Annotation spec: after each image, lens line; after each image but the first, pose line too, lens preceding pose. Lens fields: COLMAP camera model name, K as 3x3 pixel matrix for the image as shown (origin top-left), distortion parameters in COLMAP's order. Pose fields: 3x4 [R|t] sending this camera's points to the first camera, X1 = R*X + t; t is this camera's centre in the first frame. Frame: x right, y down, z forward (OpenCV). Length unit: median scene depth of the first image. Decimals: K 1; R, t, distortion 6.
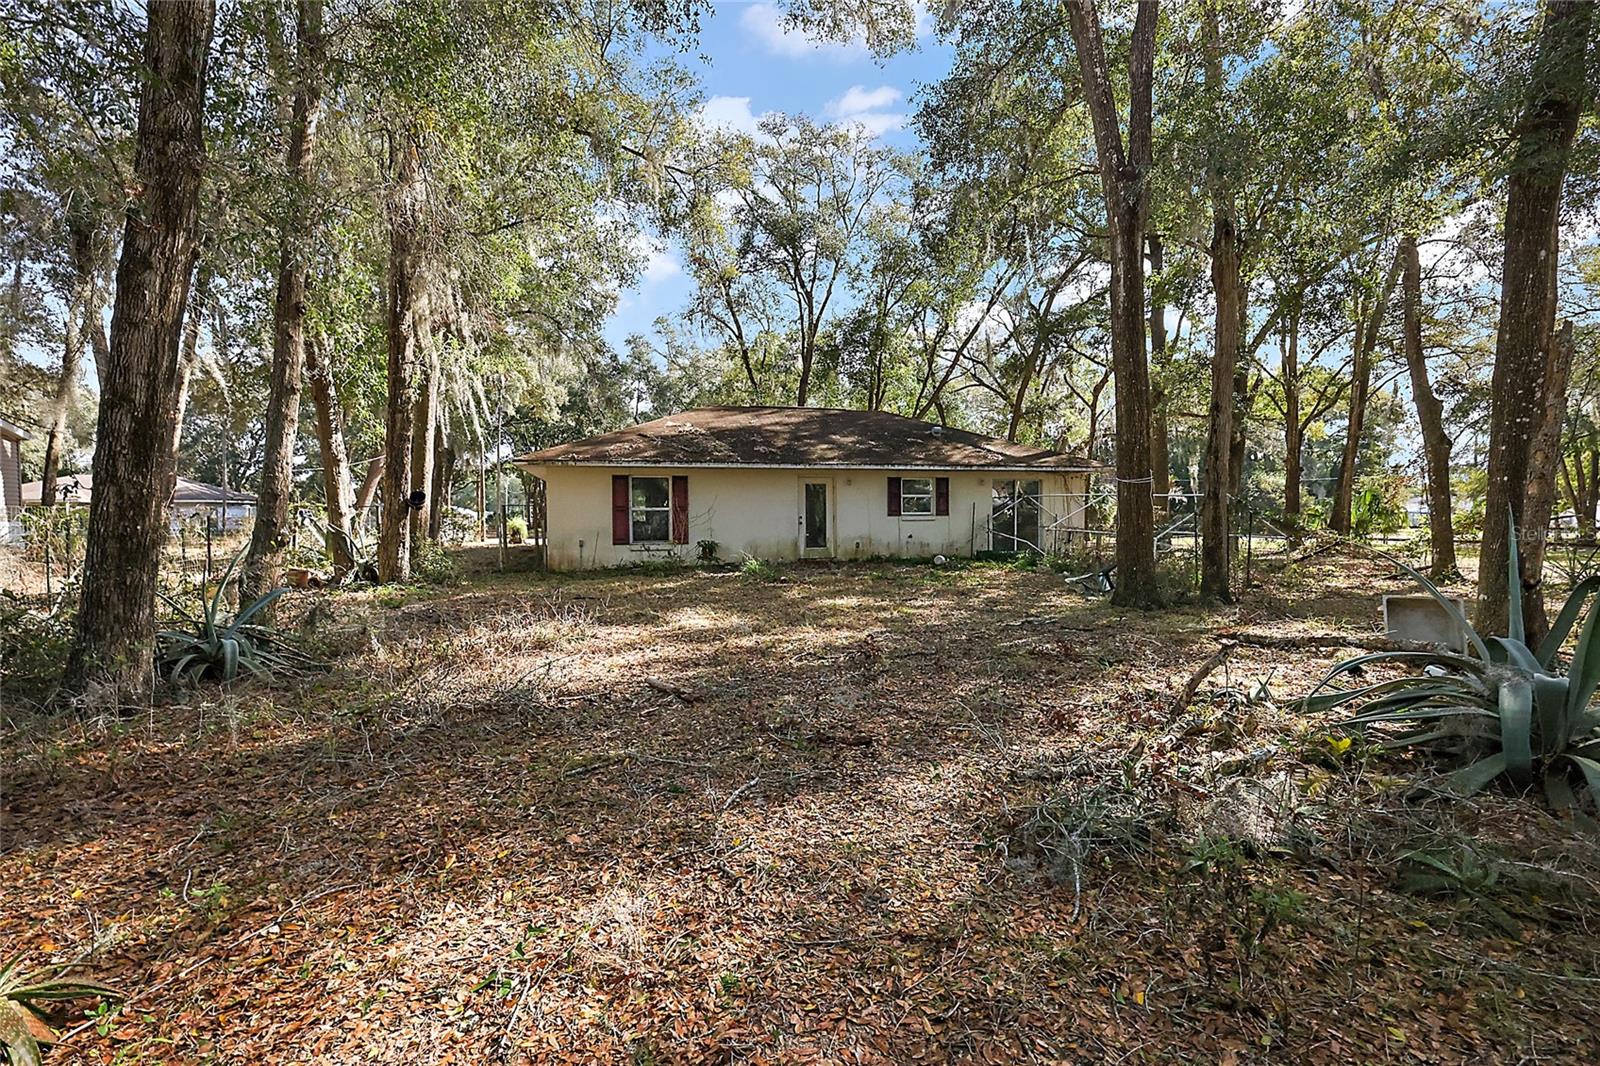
lens RADIAL K [[693.4, 0, 800.0], [0, 693.4, 533.0], [0, 0, 1]] dist [-0.000046, -0.000280]
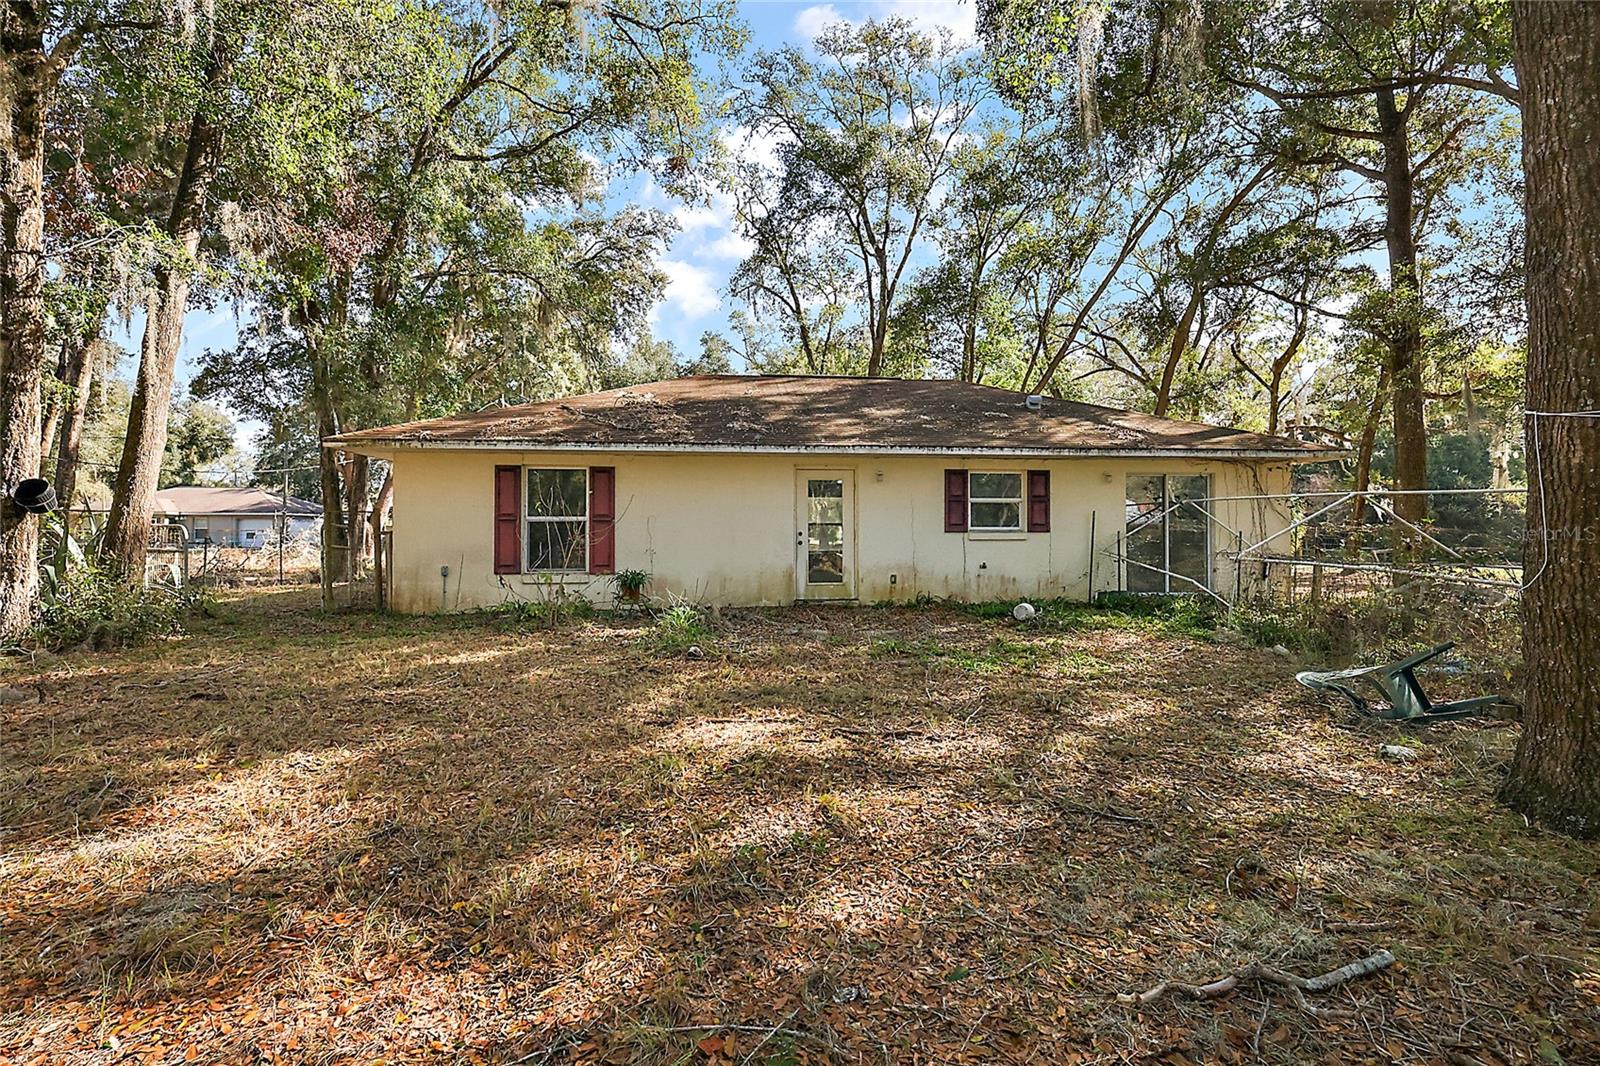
lens RADIAL K [[721.3, 0, 800.0], [0, 721.3, 533.0], [0, 0, 1]] dist [-0.013609, -0.000056]
pose [[0.987023, 0.006196, -0.160462, 0.097247], [-0.010749, 0.999563, -0.027525, -0.004900], [0.160222, 0.028893, 0.986658, 0.335160]]
